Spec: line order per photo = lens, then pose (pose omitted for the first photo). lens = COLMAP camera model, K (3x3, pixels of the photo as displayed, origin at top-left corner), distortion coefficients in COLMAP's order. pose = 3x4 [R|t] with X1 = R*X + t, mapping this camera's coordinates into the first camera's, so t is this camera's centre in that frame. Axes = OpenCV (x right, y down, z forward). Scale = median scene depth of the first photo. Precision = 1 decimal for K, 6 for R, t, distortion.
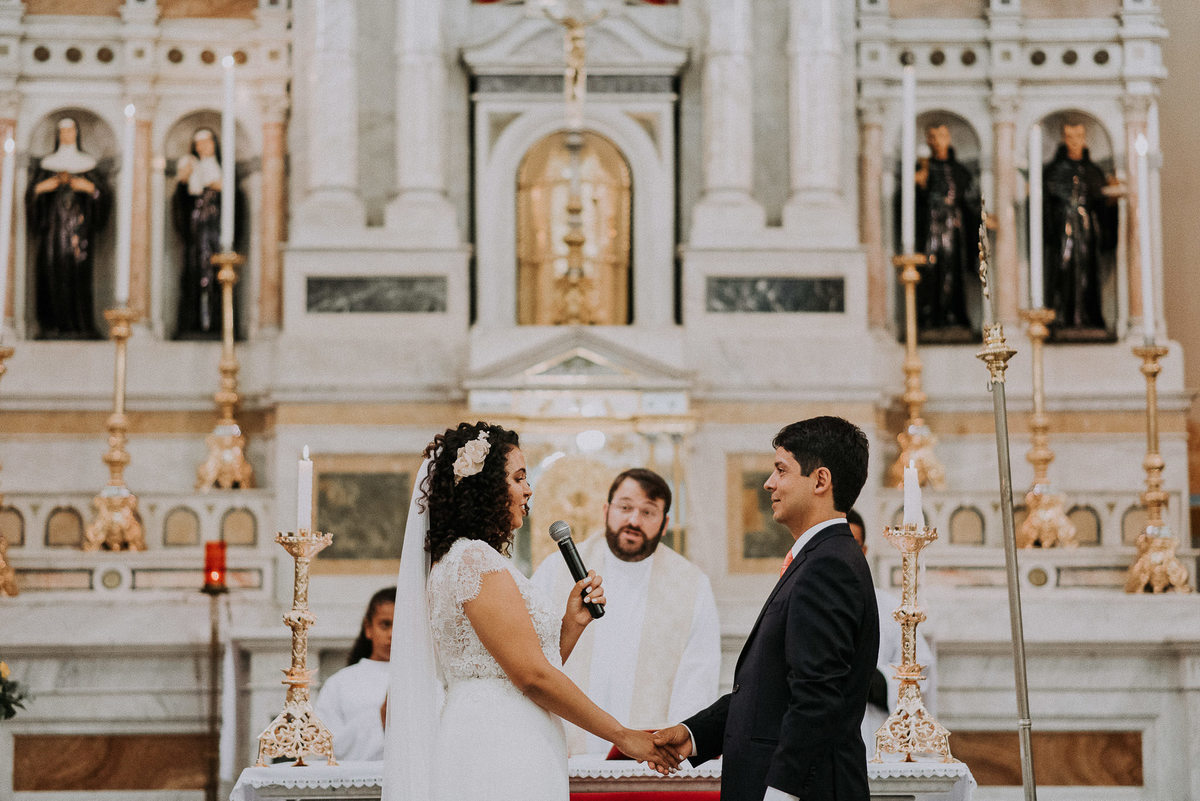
lens RADIAL K [[2940.0, 0, 600.0], [0, 2940.0, 400.5], [0, 0, 1]] dist [0.506389, -3.896913]
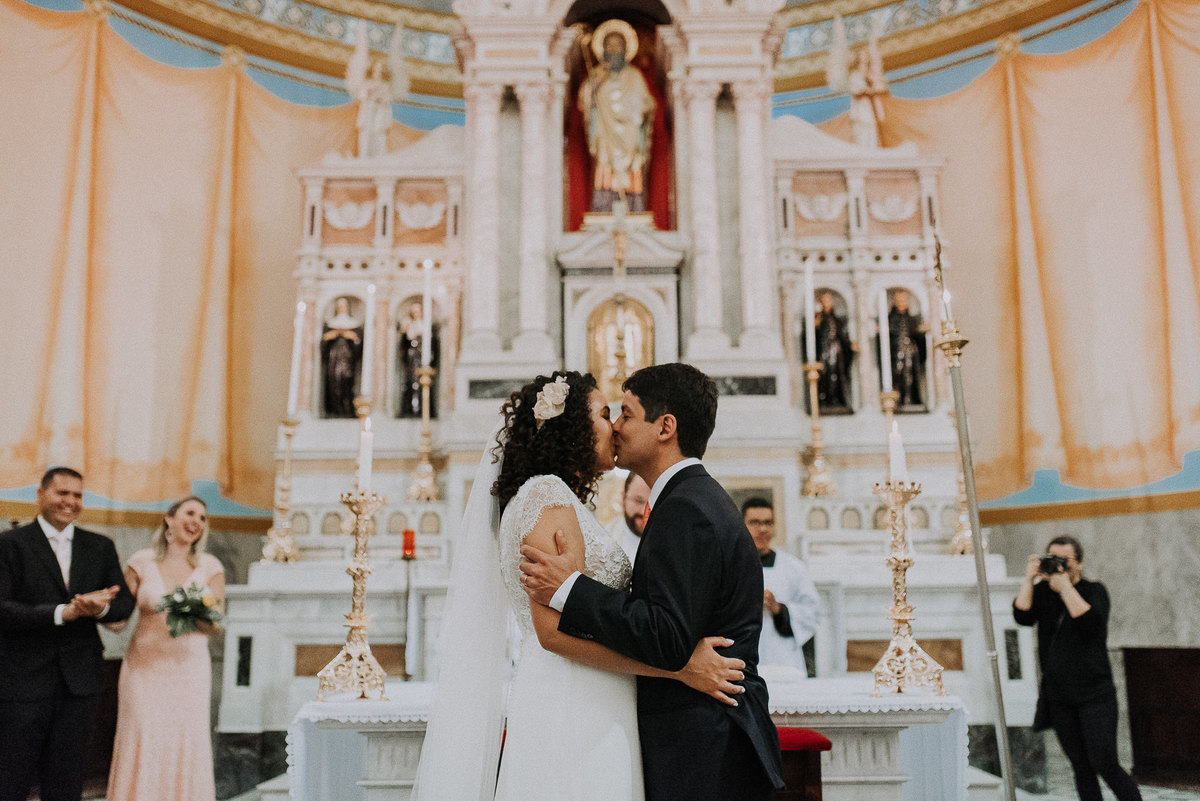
lens RADIAL K [[1139.0, 0, 600.0], [0, 1139.0, 400.5], [0, 0, 1]] dist [-0.003725, 0.008069]
pose [[0.999106, -0.013989, -0.039888, 0.005563], [0.010656, 0.996527, -0.082591, 0.026806], [0.040905, 0.082092, 0.995785, 0.325910]]
